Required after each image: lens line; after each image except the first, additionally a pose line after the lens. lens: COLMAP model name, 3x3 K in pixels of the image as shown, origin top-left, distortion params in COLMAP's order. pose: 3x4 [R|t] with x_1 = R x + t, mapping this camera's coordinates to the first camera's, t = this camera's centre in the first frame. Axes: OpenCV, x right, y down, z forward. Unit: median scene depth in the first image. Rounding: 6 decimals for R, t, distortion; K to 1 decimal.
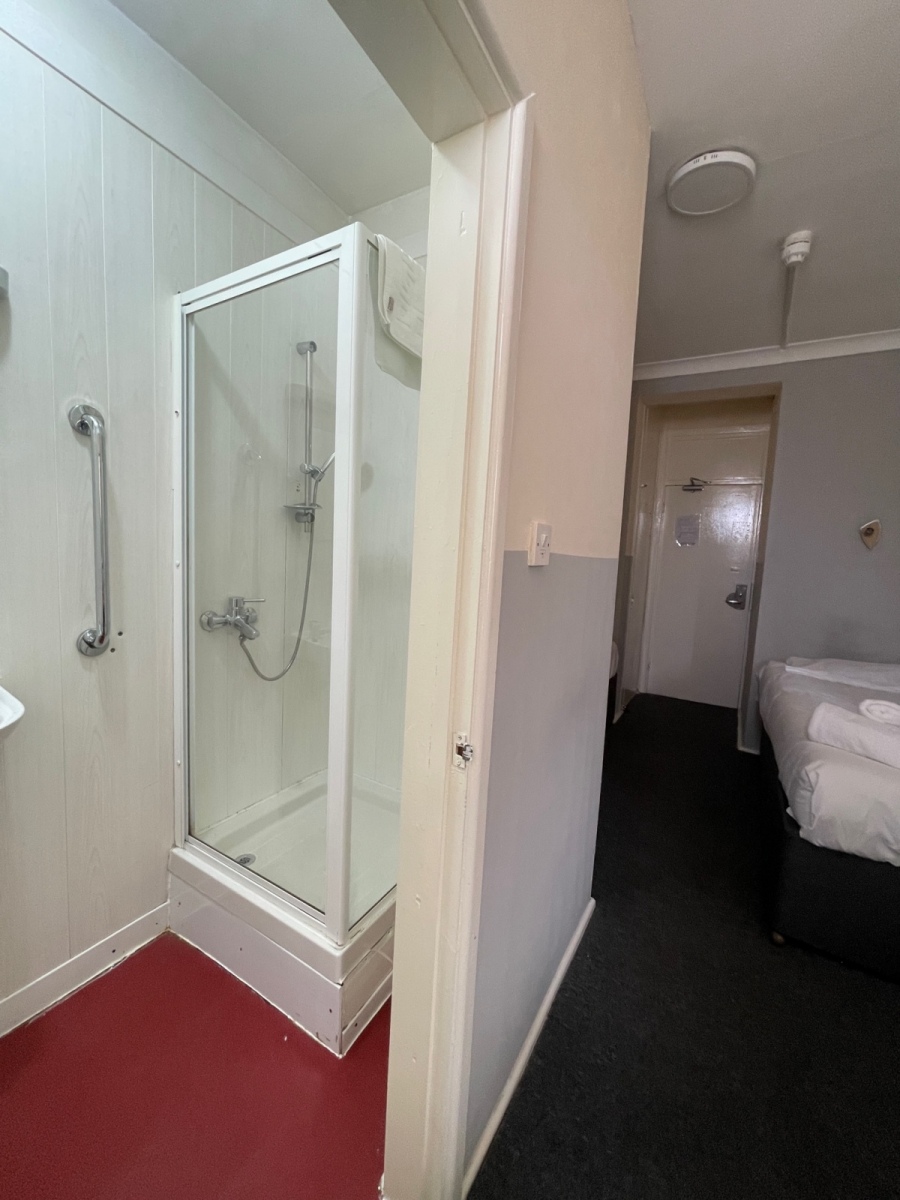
lens RADIAL K [[479.9, 0, 447.5], [0, 479.9, 597.6], [0, 0, 1]] dist [0.002228, 0.000231]
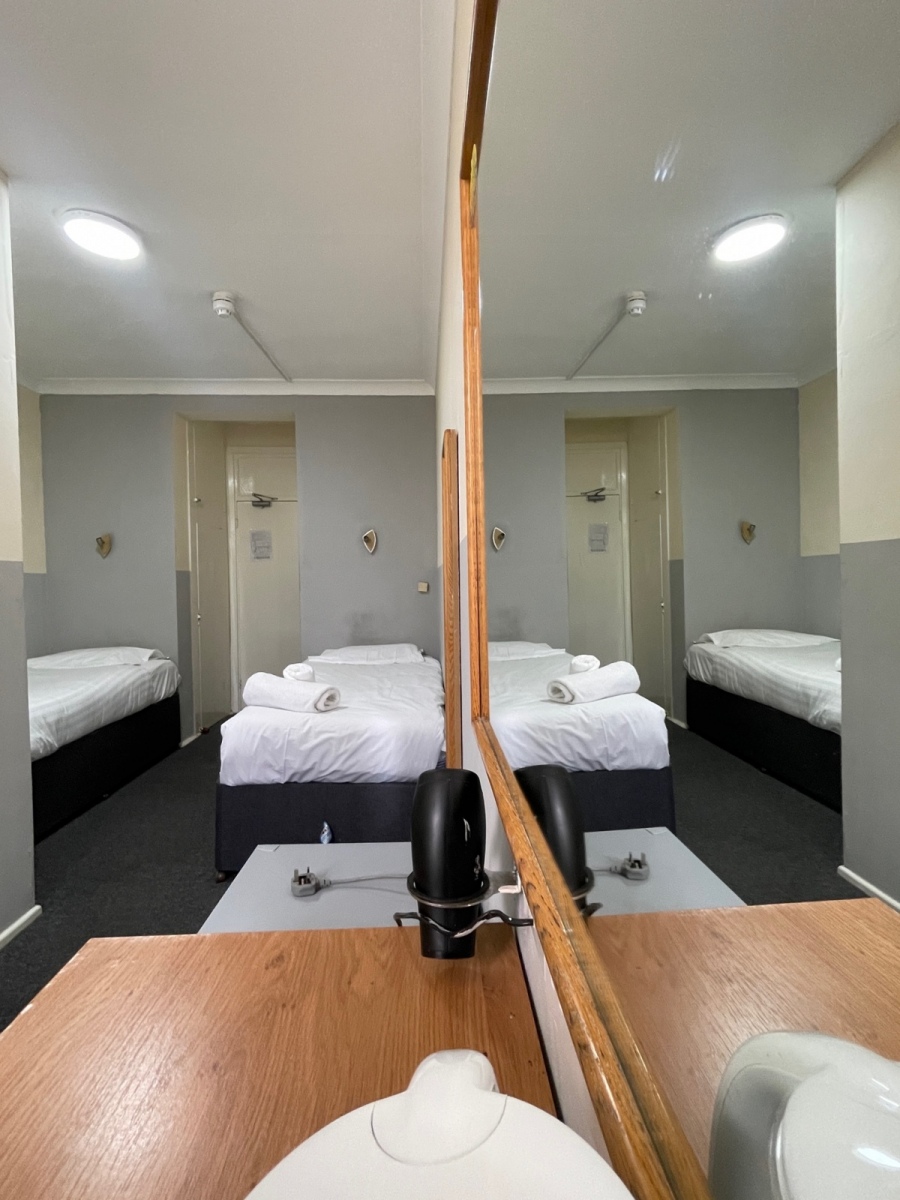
lens RADIAL K [[549.9, 0, 452.5], [0, 549.9, 598.6], [0, 0, 1]] dist [-0.000967, -0.000095]
pose [[0.831138, -0.076436, 0.550788, 0.421789], [0.110276, 0.993491, -0.028534, 0.120425], [-0.545022, 0.084455, 0.834157, -0.434602]]
